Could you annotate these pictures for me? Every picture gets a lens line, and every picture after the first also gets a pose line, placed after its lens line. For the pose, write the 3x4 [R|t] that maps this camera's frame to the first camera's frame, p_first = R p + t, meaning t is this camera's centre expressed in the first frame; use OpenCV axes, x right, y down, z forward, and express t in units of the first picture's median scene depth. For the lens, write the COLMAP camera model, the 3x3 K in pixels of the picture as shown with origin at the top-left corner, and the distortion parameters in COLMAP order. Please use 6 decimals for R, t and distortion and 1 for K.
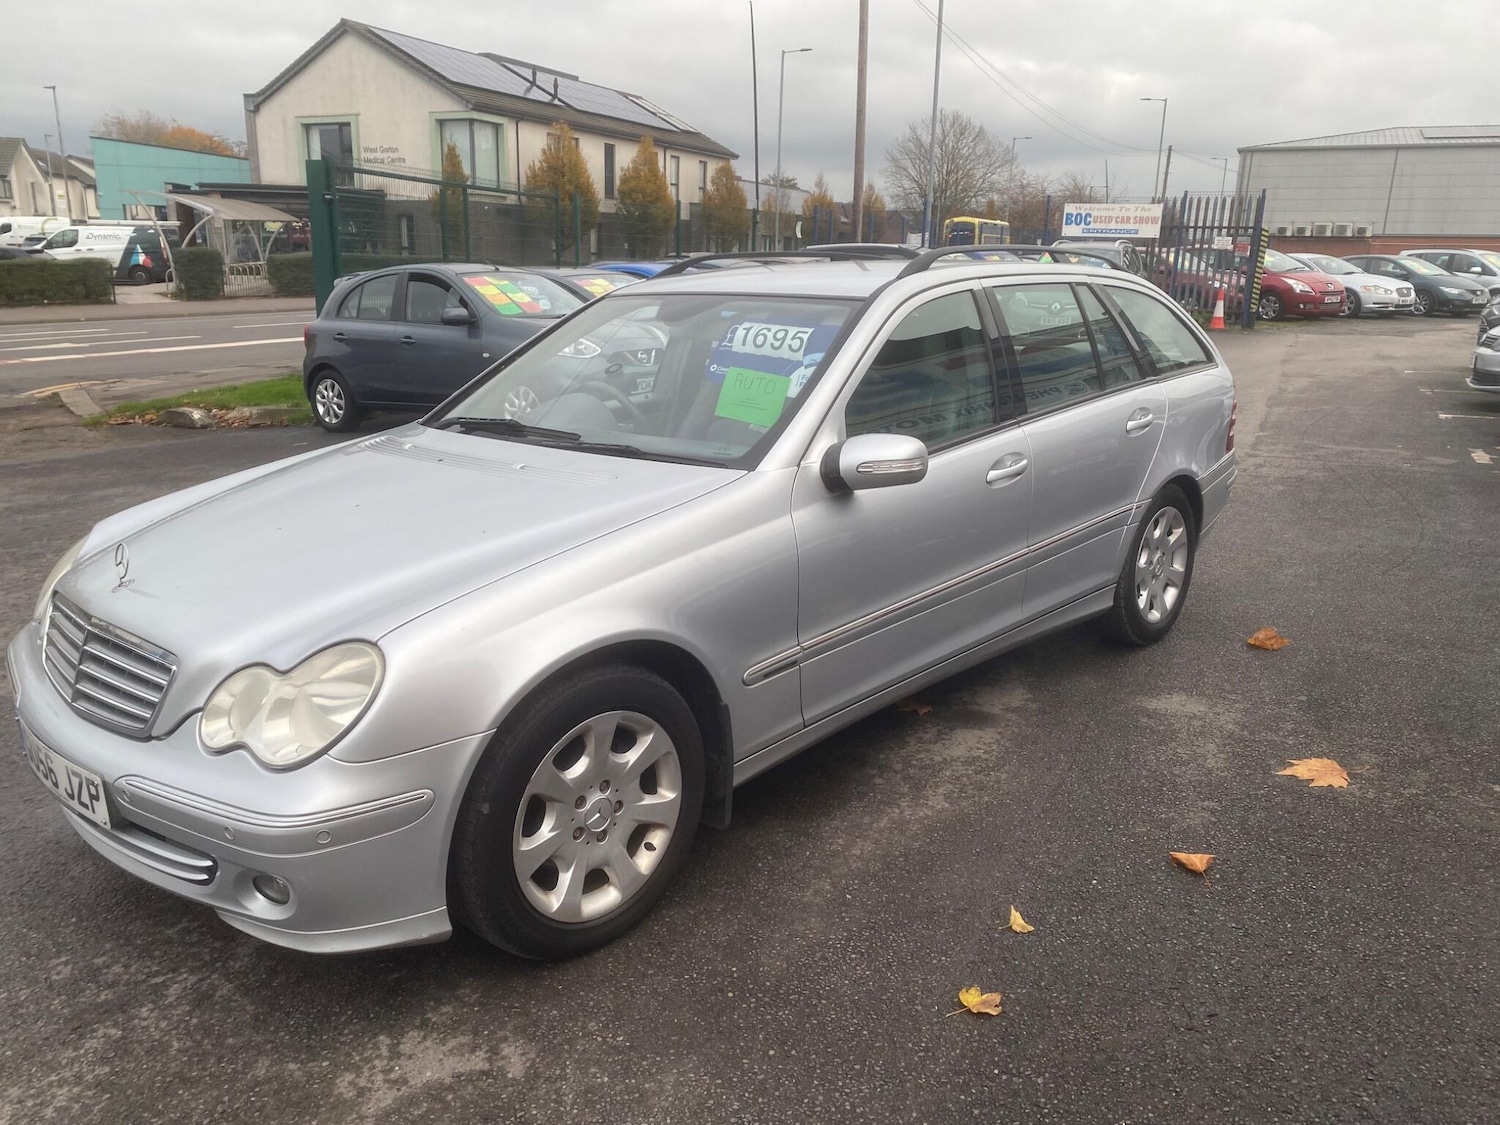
lens RADIAL K [[1125.7, 0, 735.0], [0, 1125.7, 586.1], [0, 0, 1]] dist [0.007015, 0.001949]
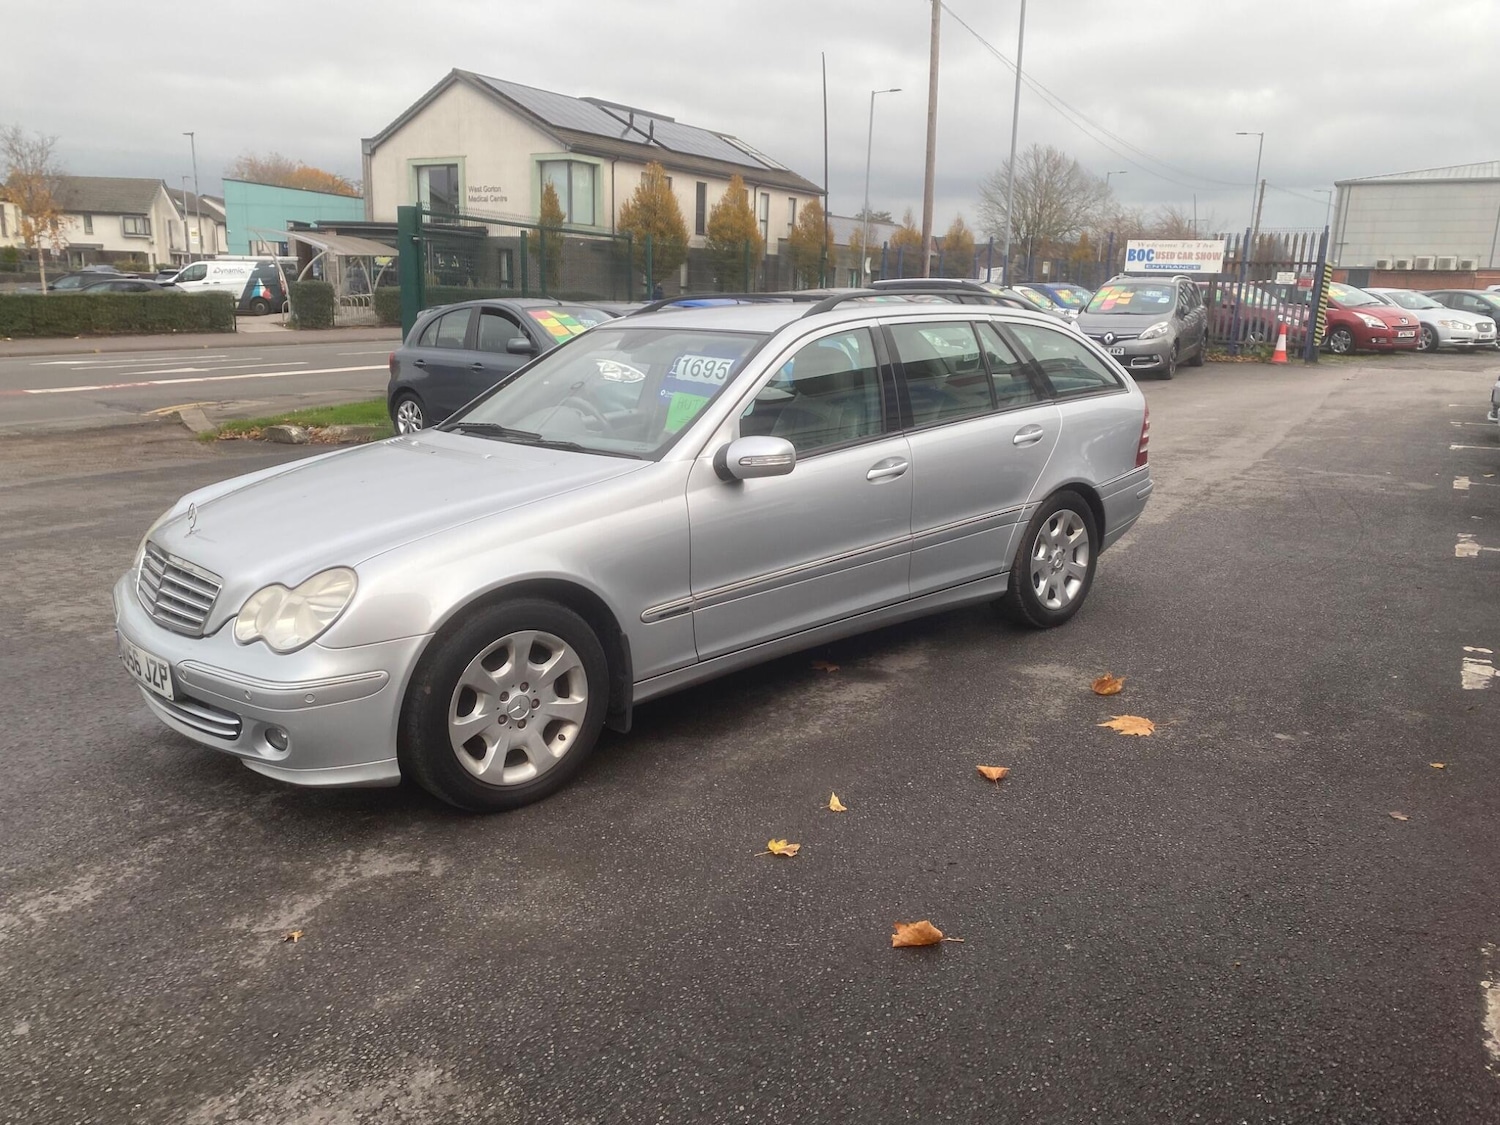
lens RADIAL K [[1123.0, 0, 732.0], [0, 1123.0, 564.6], [0, 0, 1]] dist [0.026816, -0.027167]
pose [[0.996307, 0.022148, -0.082957, 0.041404], [-0.025806, 0.998729, -0.043284, 0.013951], [0.081892, 0.045264, 0.995613, -0.057778]]
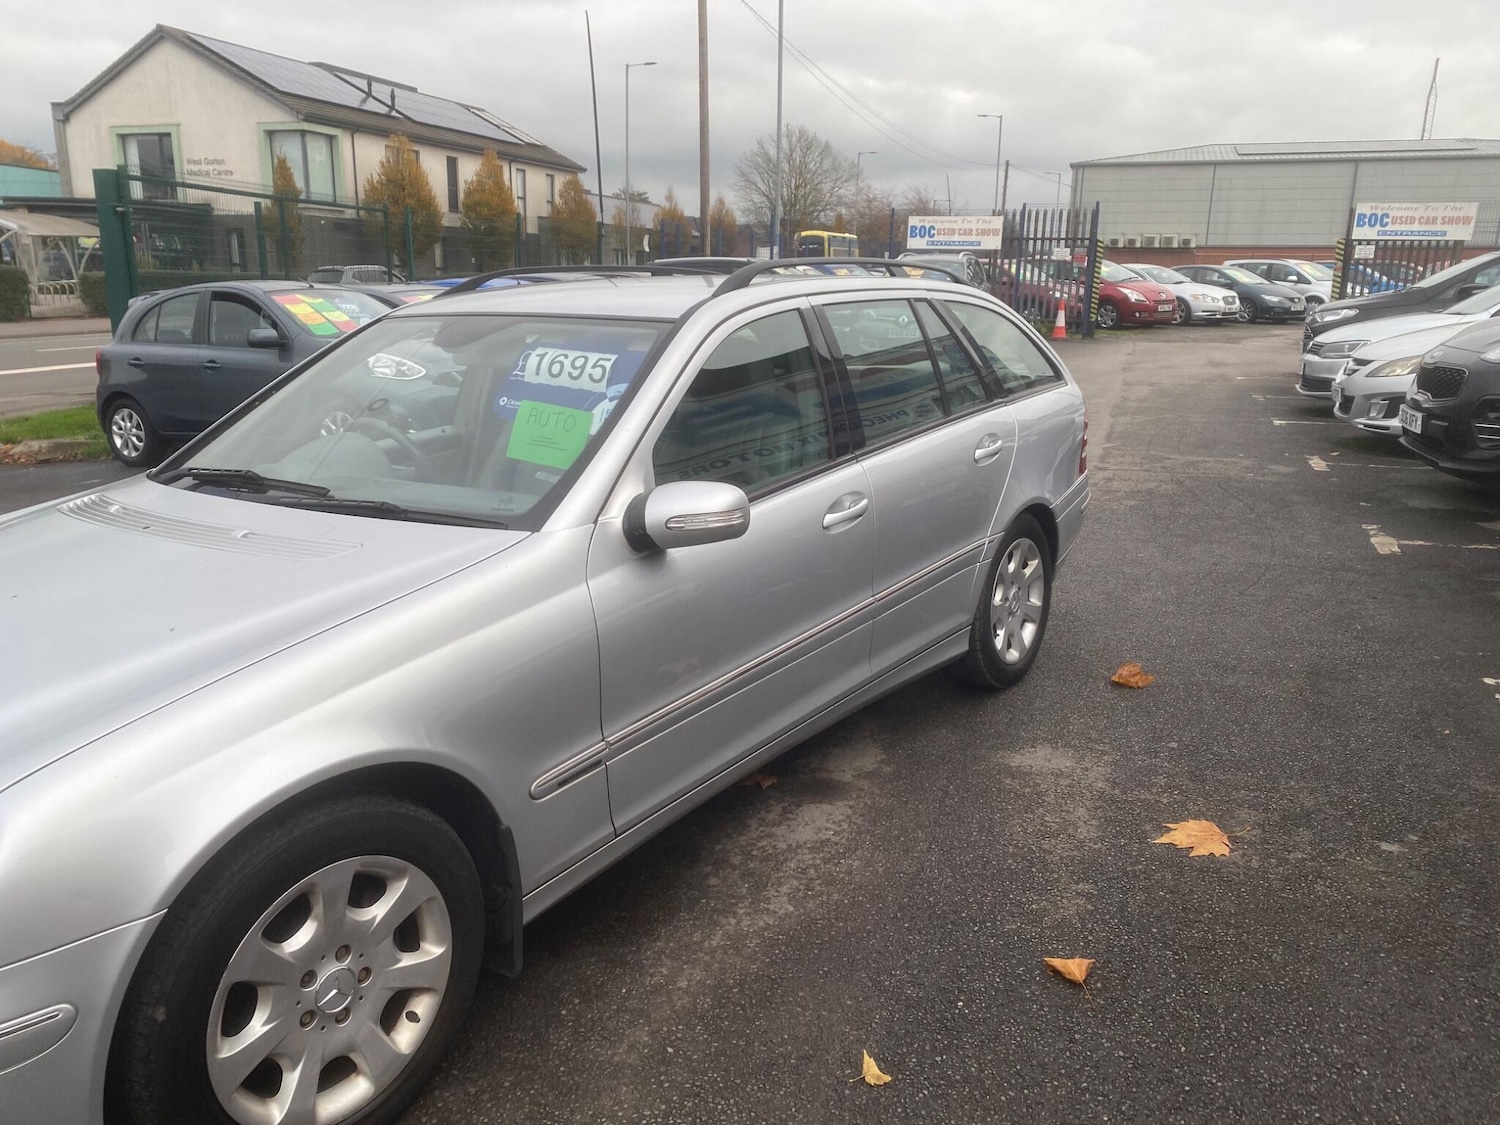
lens RADIAL K [[1128.8, 0, 728.3], [0, 1128.8, 583.0], [0, 0, 1]] dist [0.011590, -0.008851]
pose [[0.993055, -0.038464, 0.111186, 0.012026], [0.040087, 0.999119, -0.012404, -0.009583], [-0.110611, 0.016775, 0.993722, 0.032170]]
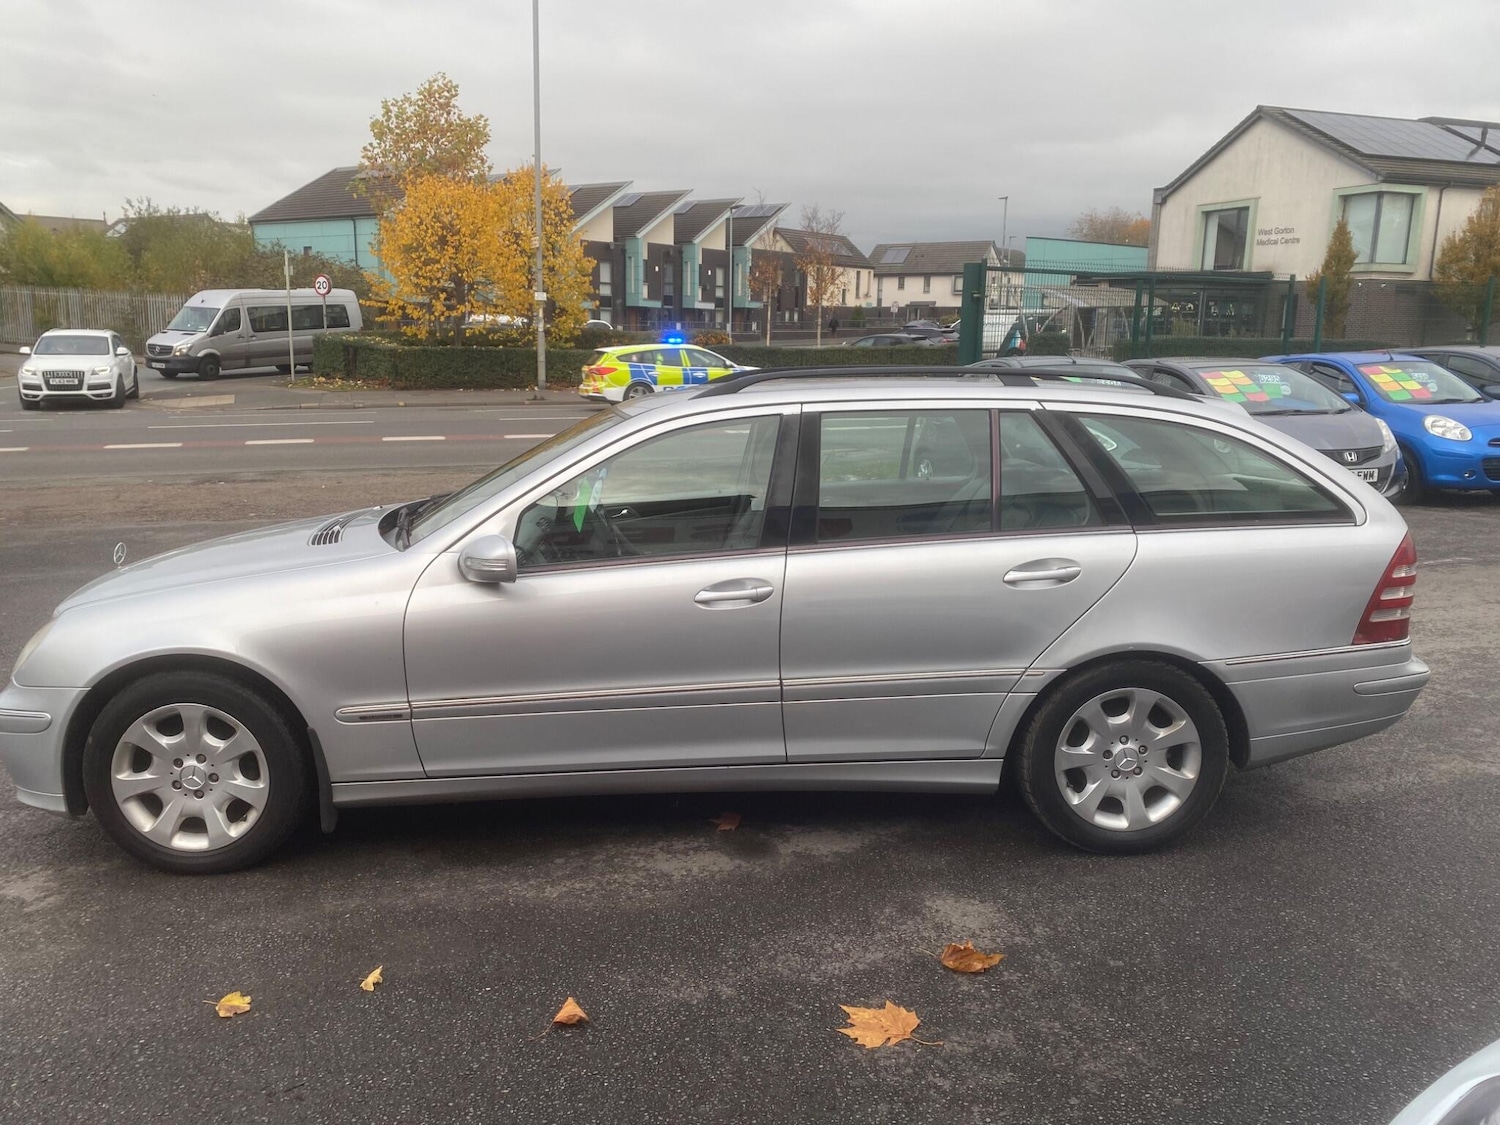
lens RADIAL K [[1133.0, 0, 748.9], [0, 1133.0, 562.2], [0, 0, 1]] dist [0.010278, -0.000501]
pose [[0.719938, 0.131588, -0.681450, 0.217199], [-0.190797, 0.981556, -0.012035, -0.028817], [0.667297, 0.138683, 0.731766, 0.066277]]
